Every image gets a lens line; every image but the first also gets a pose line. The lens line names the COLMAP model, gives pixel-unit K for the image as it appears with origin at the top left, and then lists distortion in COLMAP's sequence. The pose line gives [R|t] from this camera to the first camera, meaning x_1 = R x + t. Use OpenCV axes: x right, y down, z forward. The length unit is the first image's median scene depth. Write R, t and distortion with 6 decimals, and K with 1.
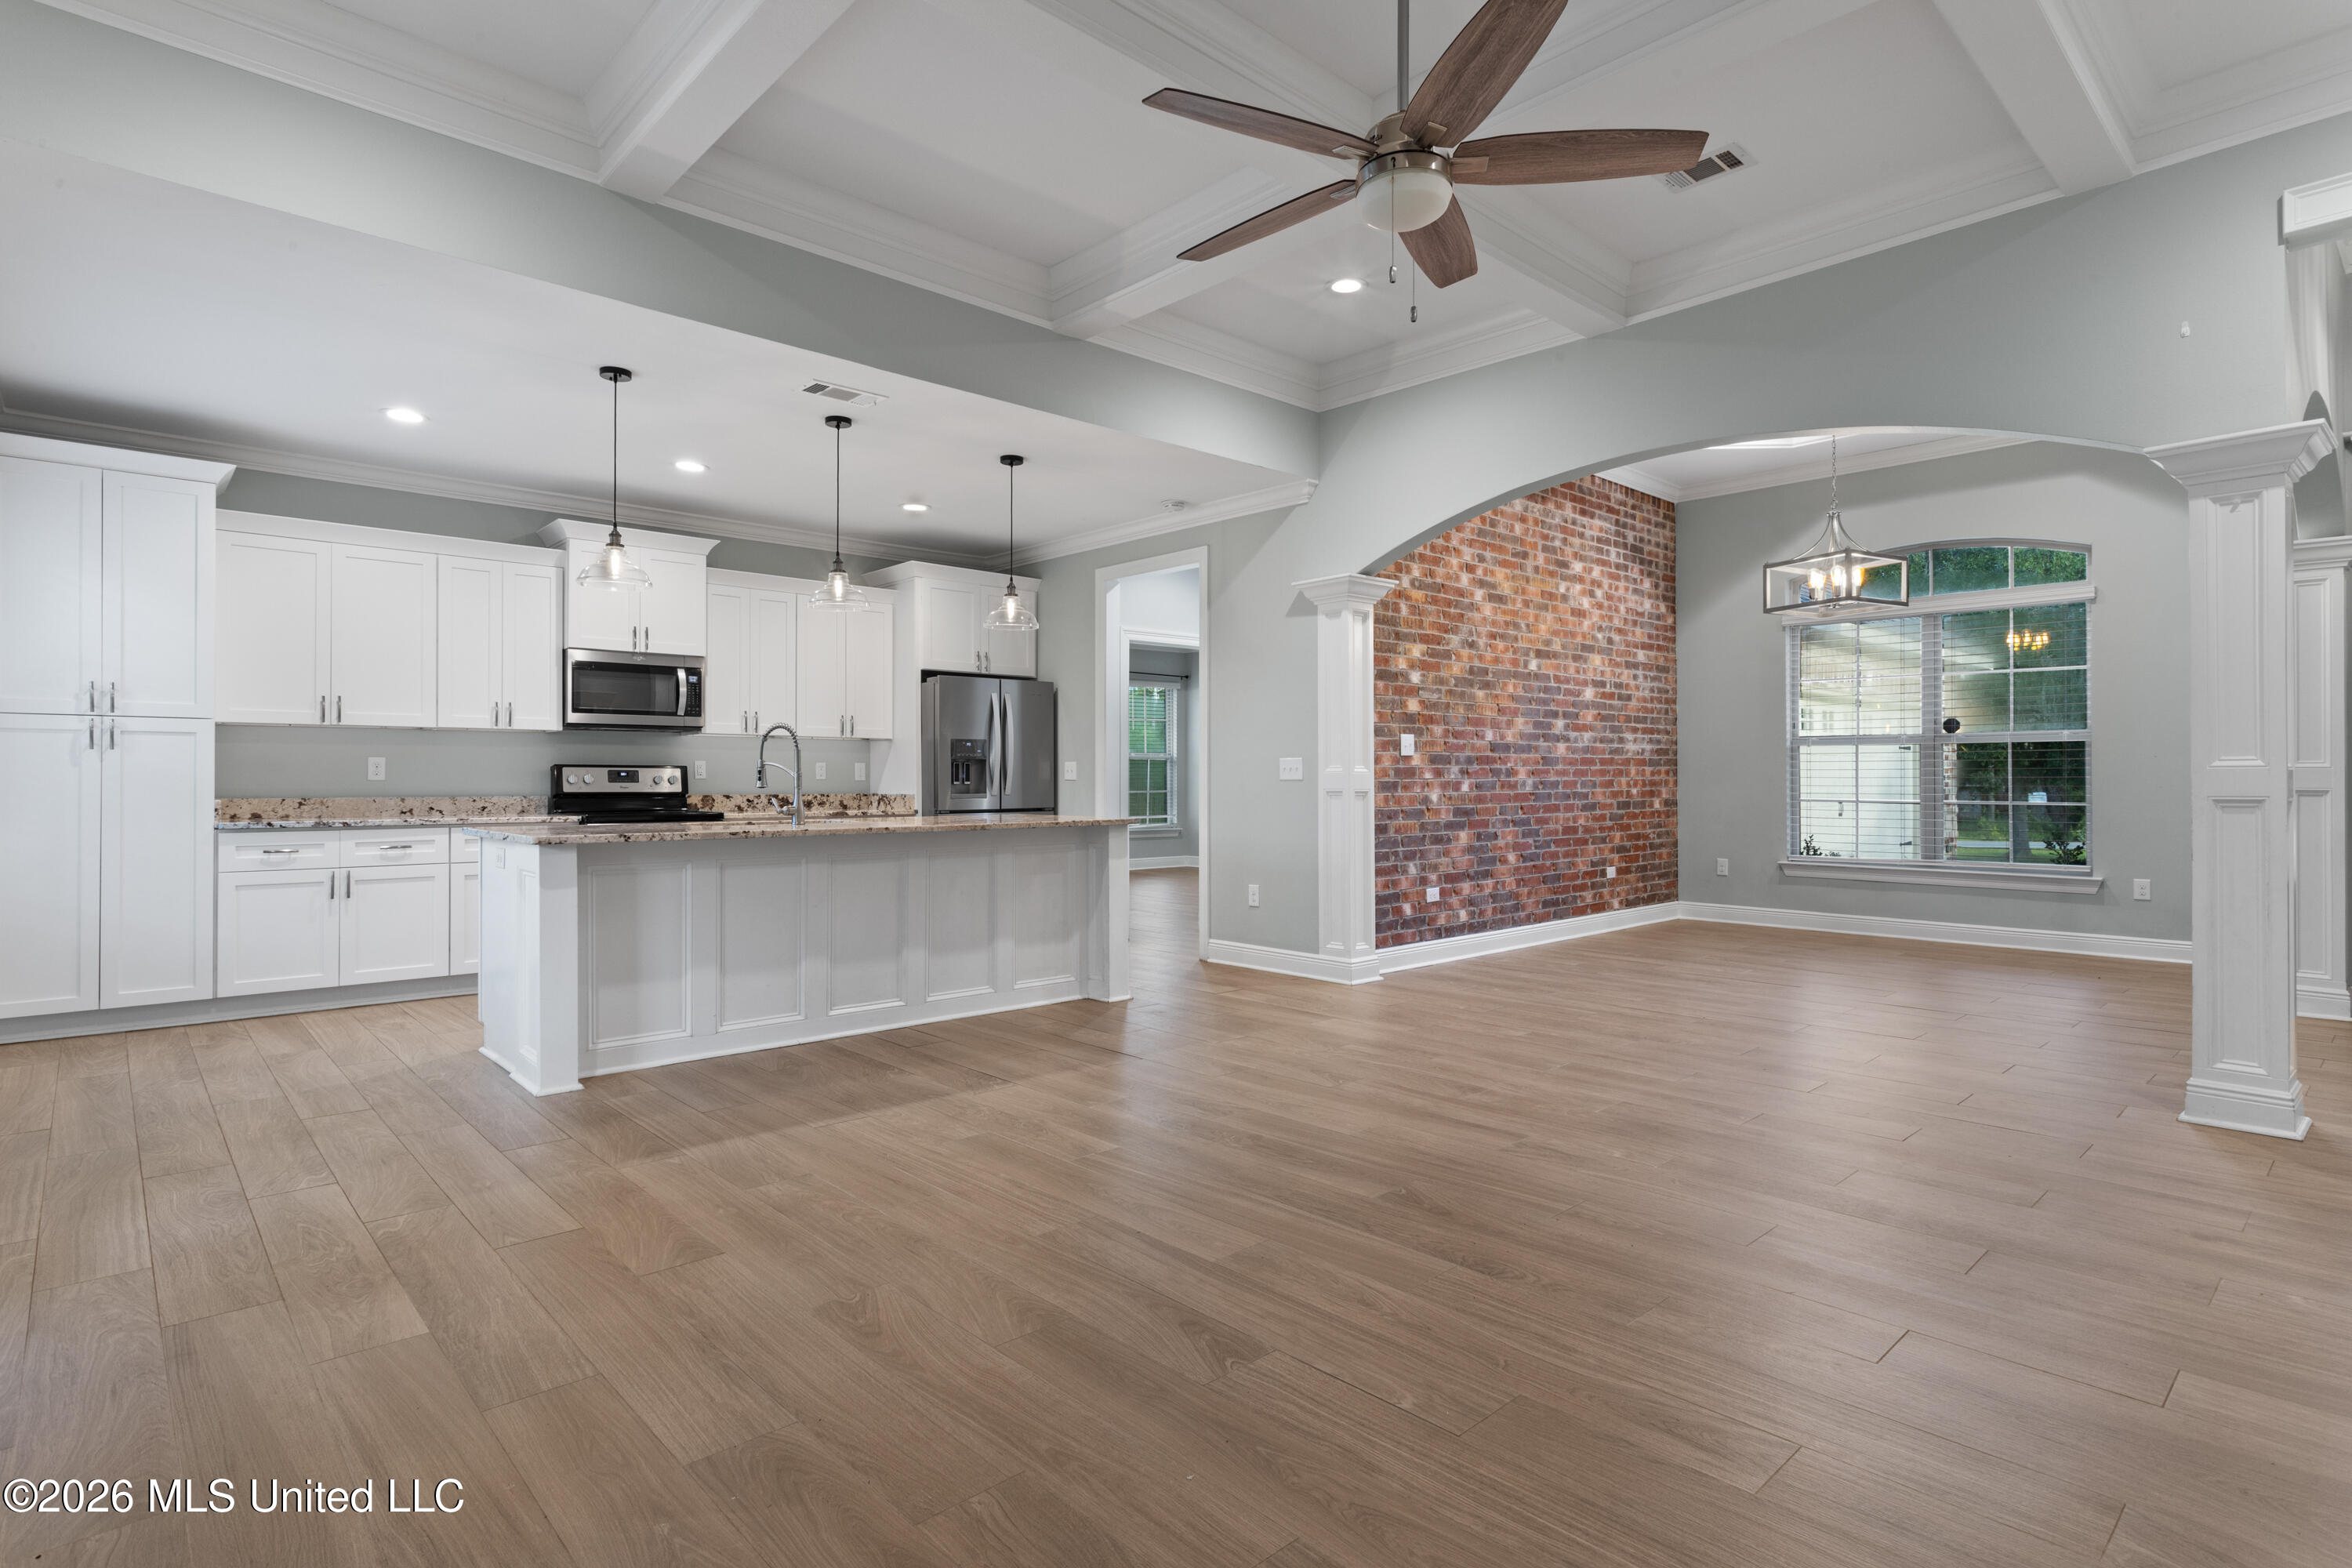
lens RADIAL K [[1183.6, 0, 1176.0], [0, 1183.6, 784.0], [0, 0, 1]] dist [-0.004574, -0.000315]
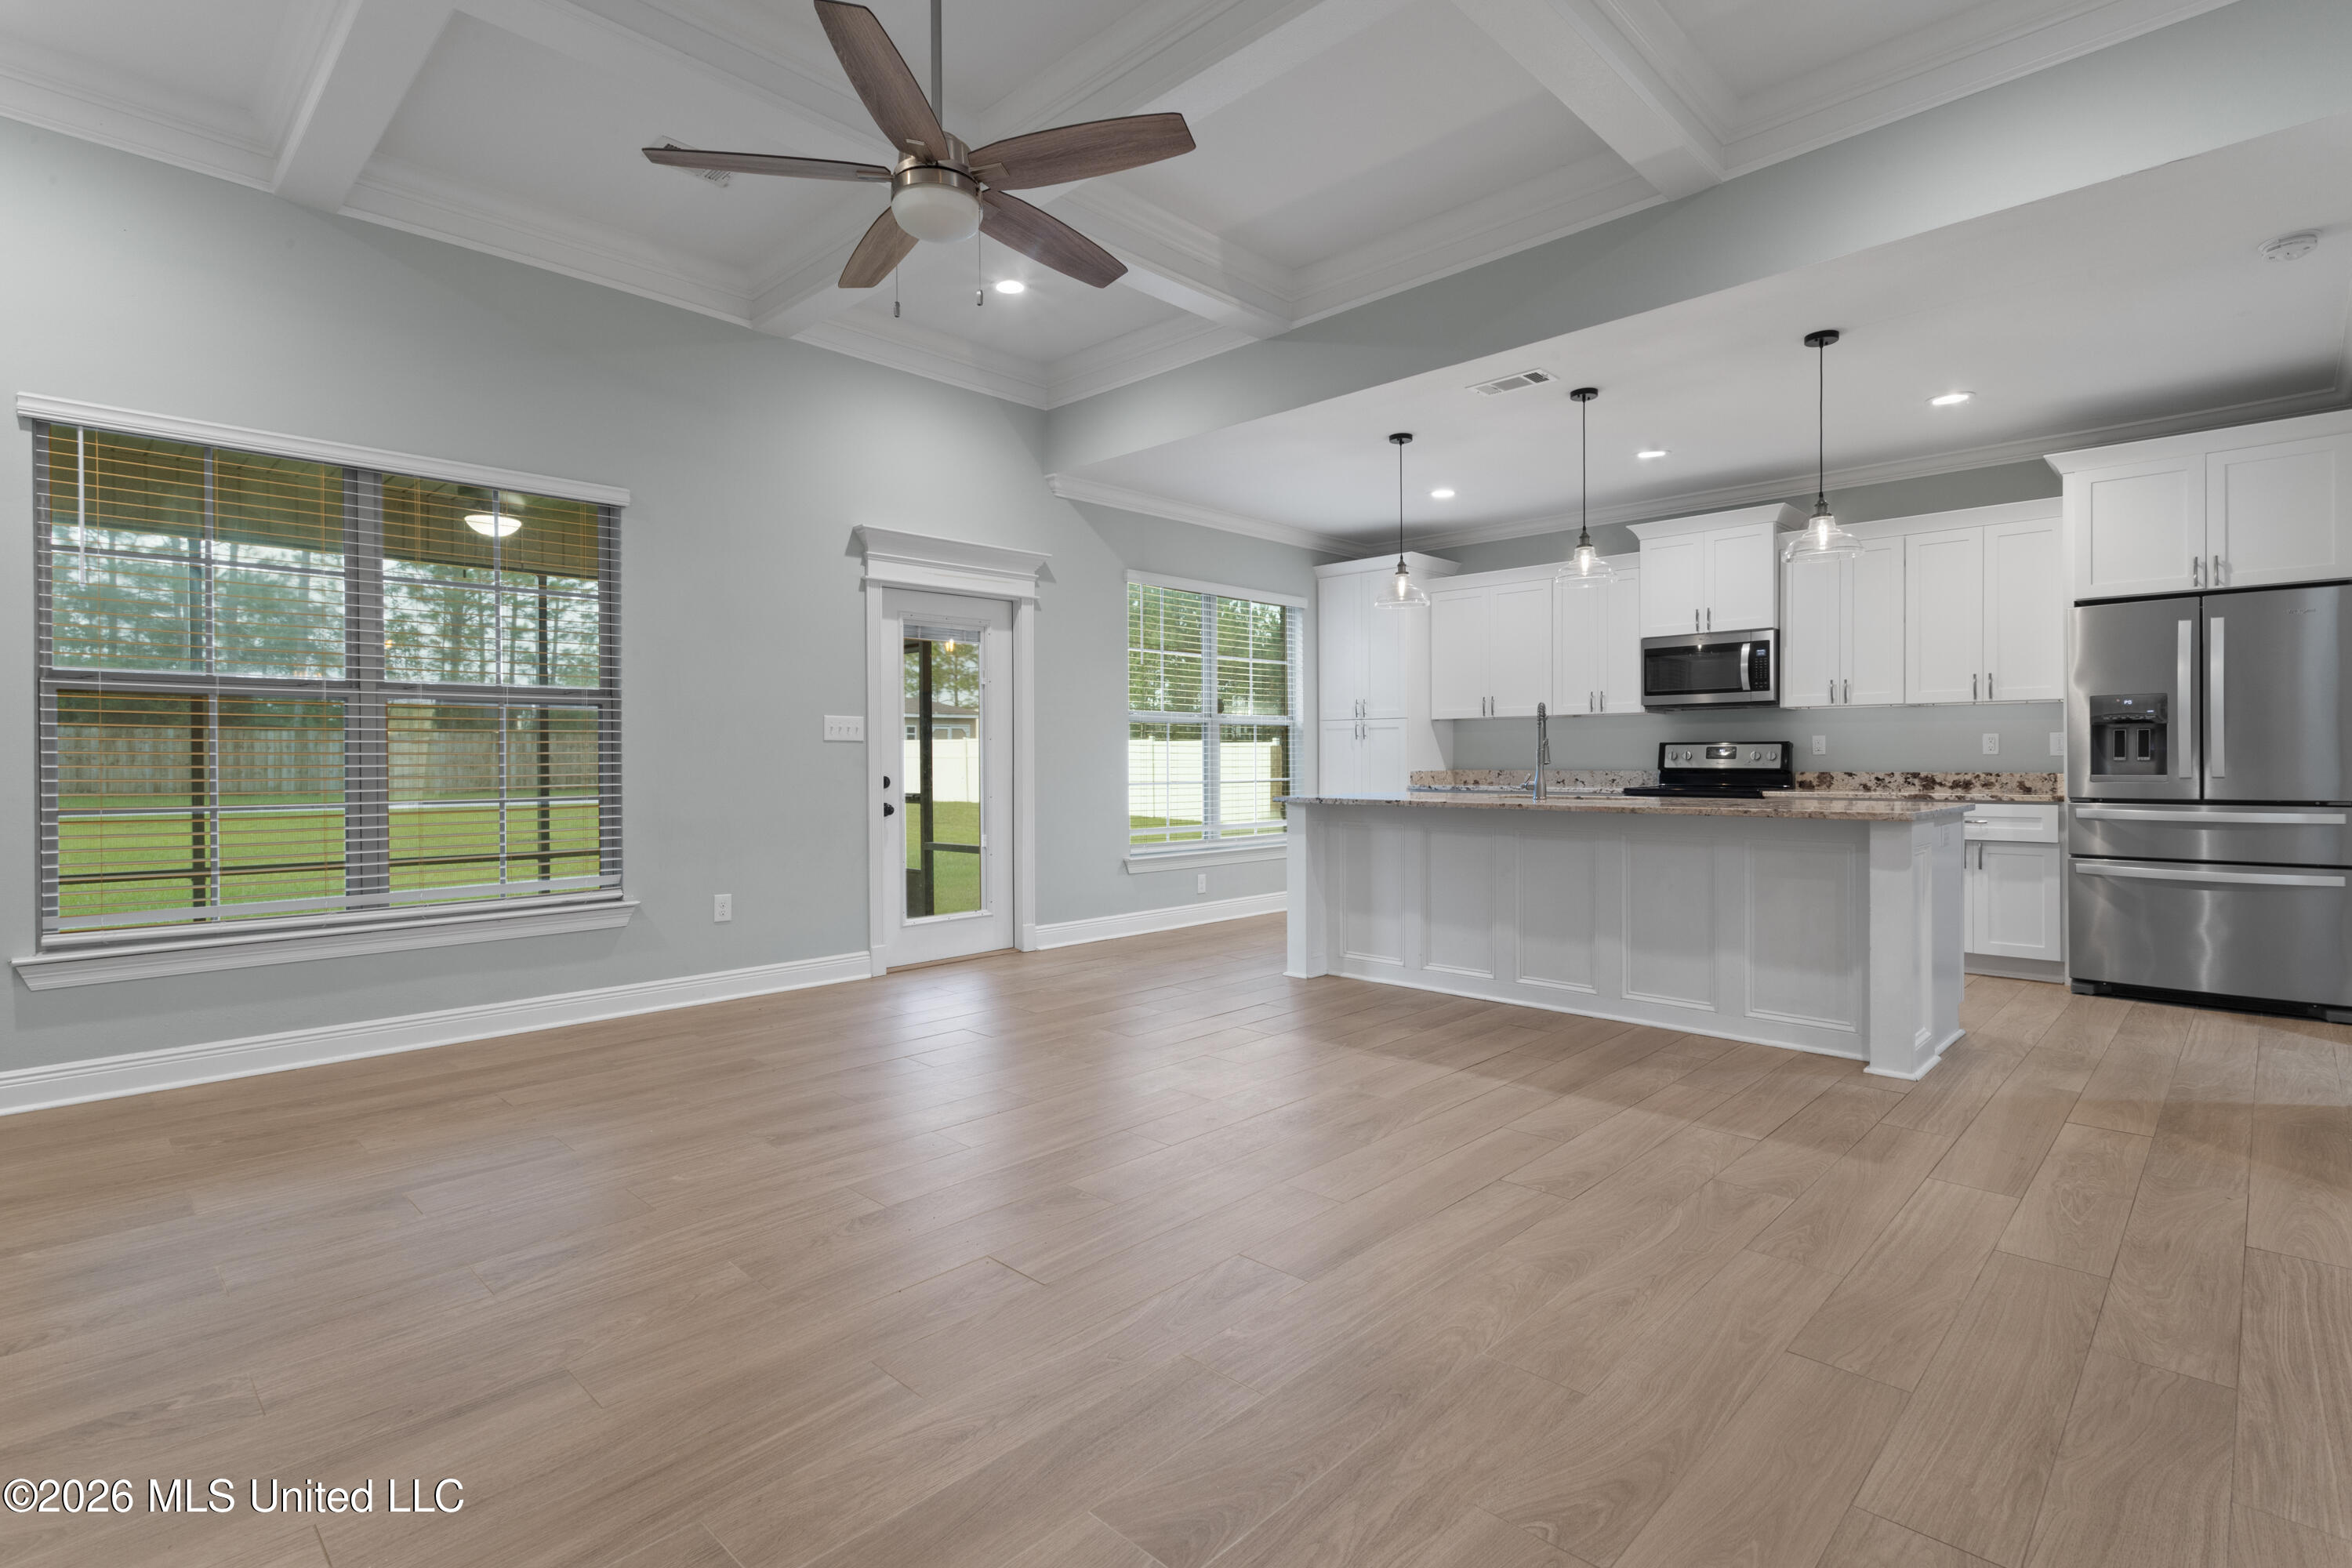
lens RADIAL K [[1121.8, 0, 1168.9], [0, 1121.8, 770.2], [0, 0, 1]] dist [0.002069, 0.000170]
pose [[0.052359, 0.010262, -0.998576, 0.896584], [0.001094, 0.999946, 0.010333, -0.003171], [0.998628, -0.001634, 0.052345, 0.846106]]
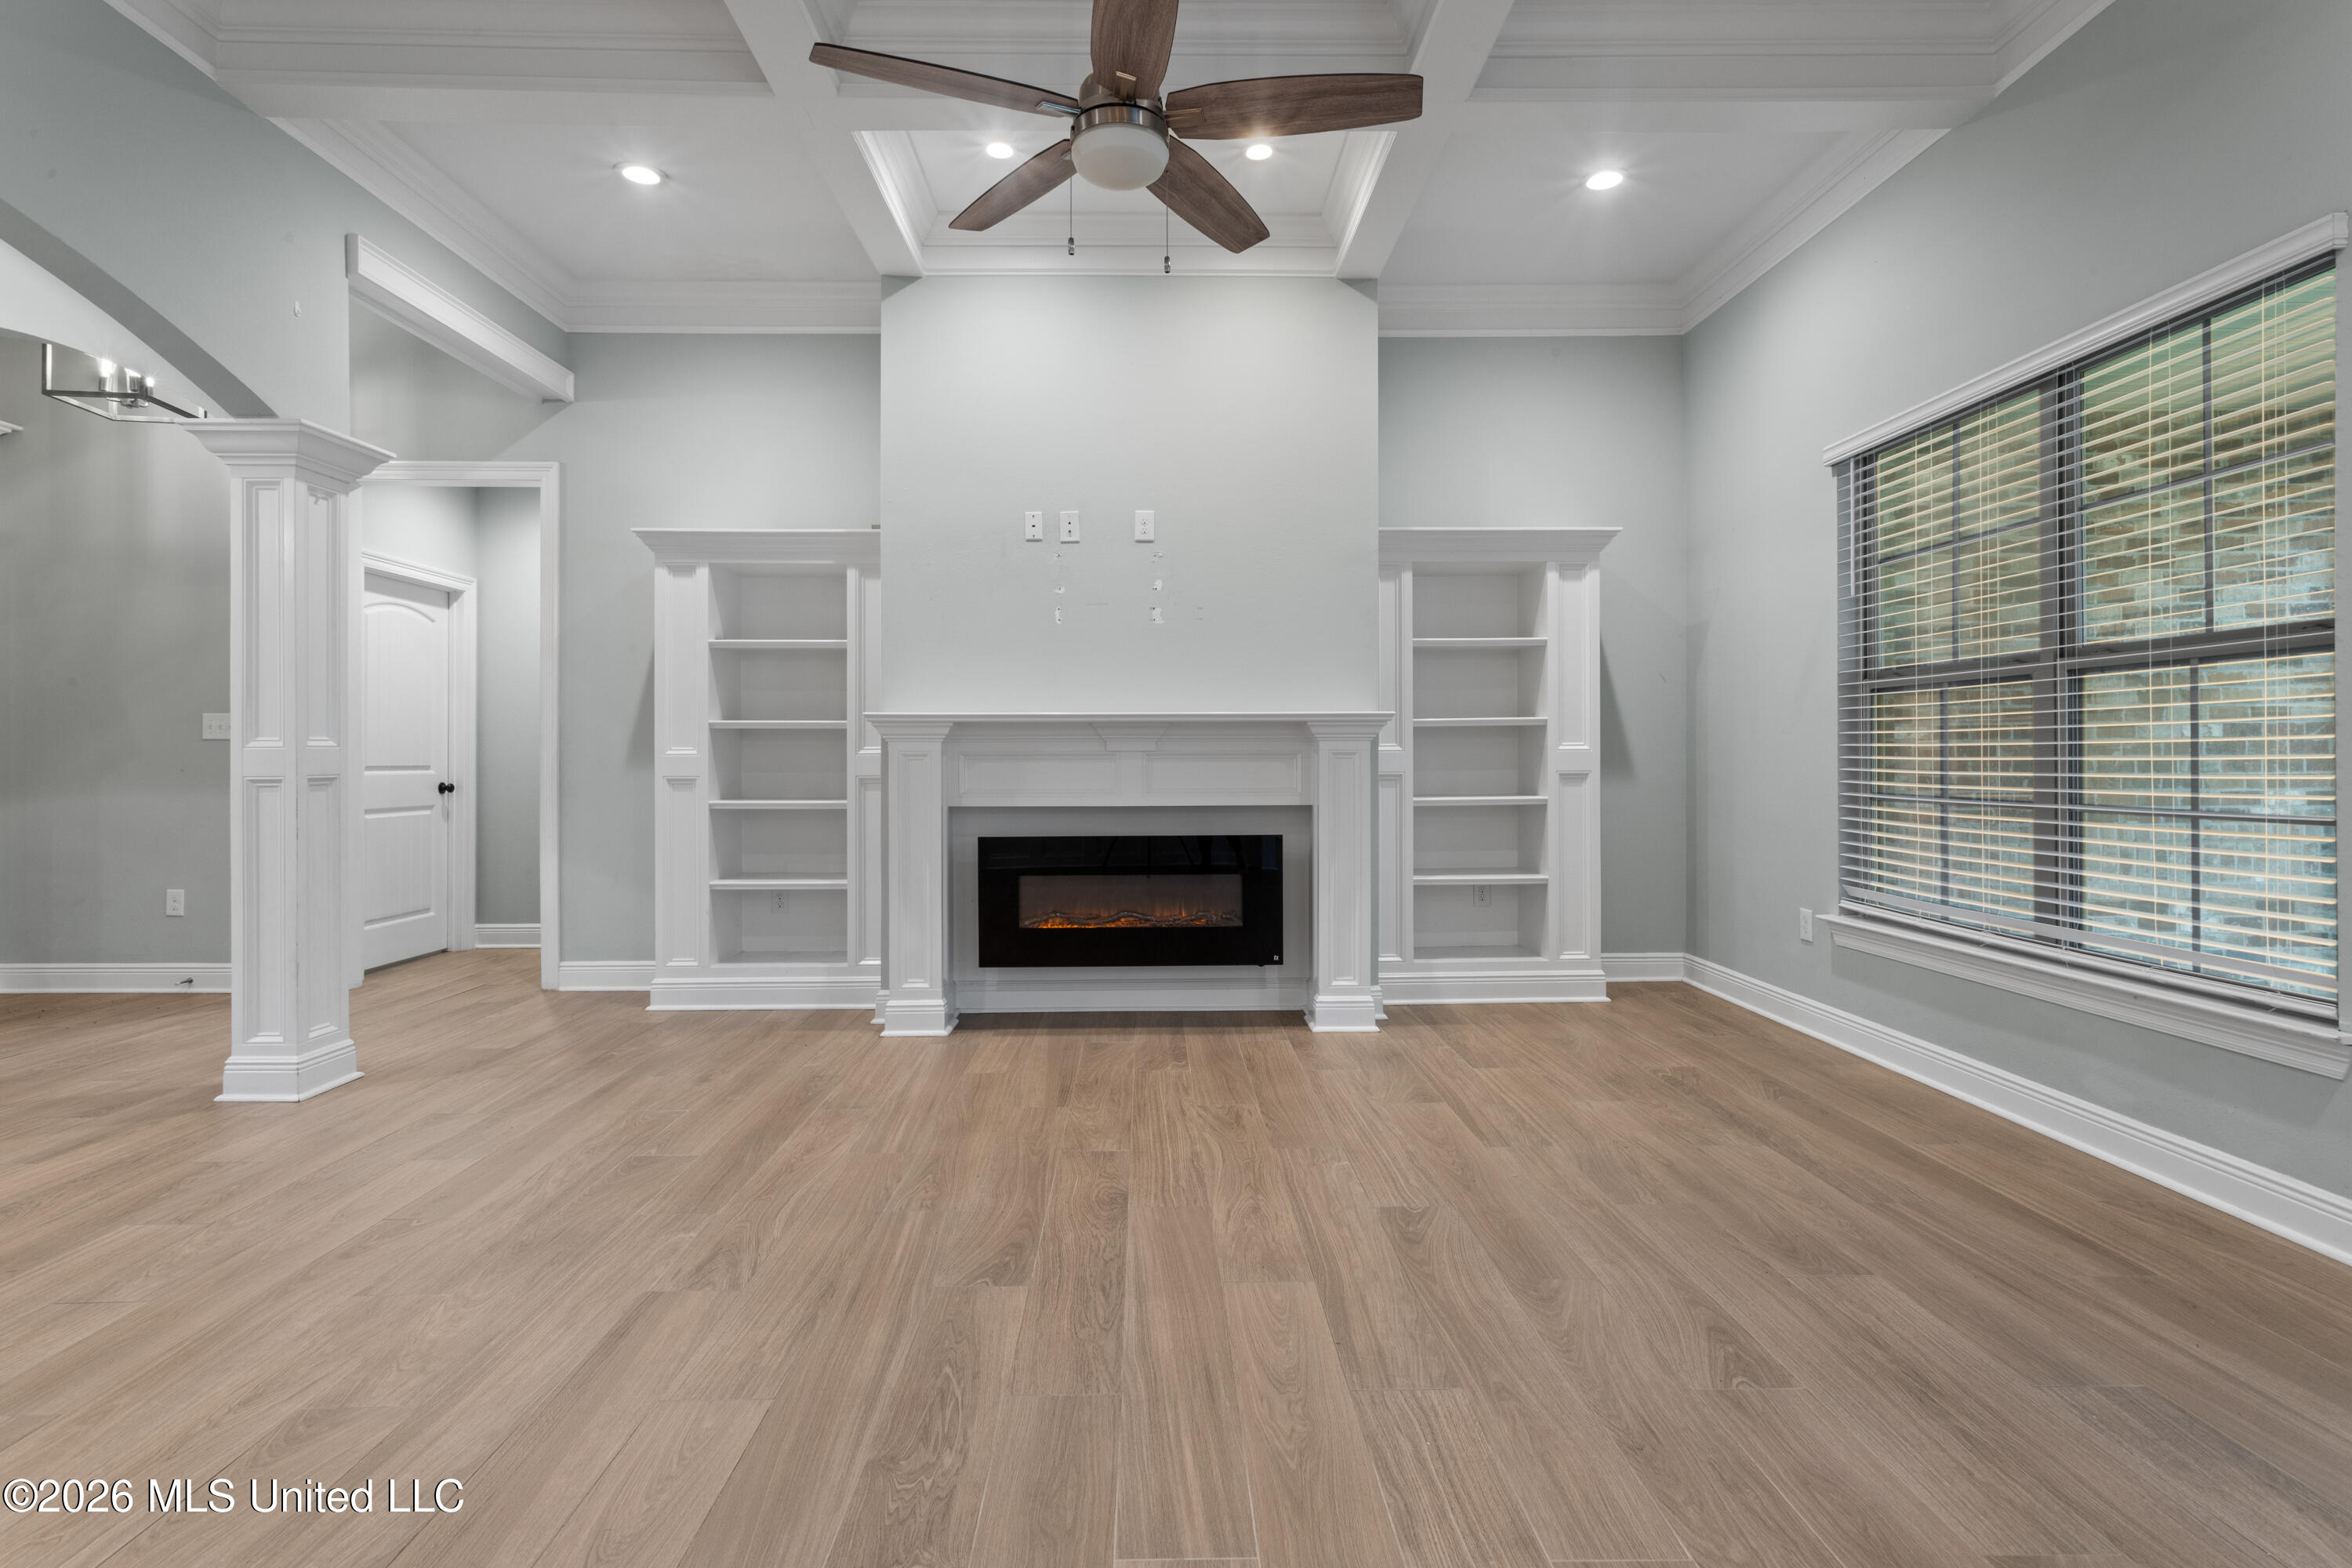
lens RADIAL K [[1119.0, 0, 1162.9], [0, 1119.0, 755.5], [0, 0, 1]] dist [0.003219, 0.004988]
pose [[-0.744939, 0.003791, 0.667122, -0.327518], [0.006122, 0.999981, 0.001154, -0.003595], [-0.667104, 0.004944, -0.744948, 1.219280]]
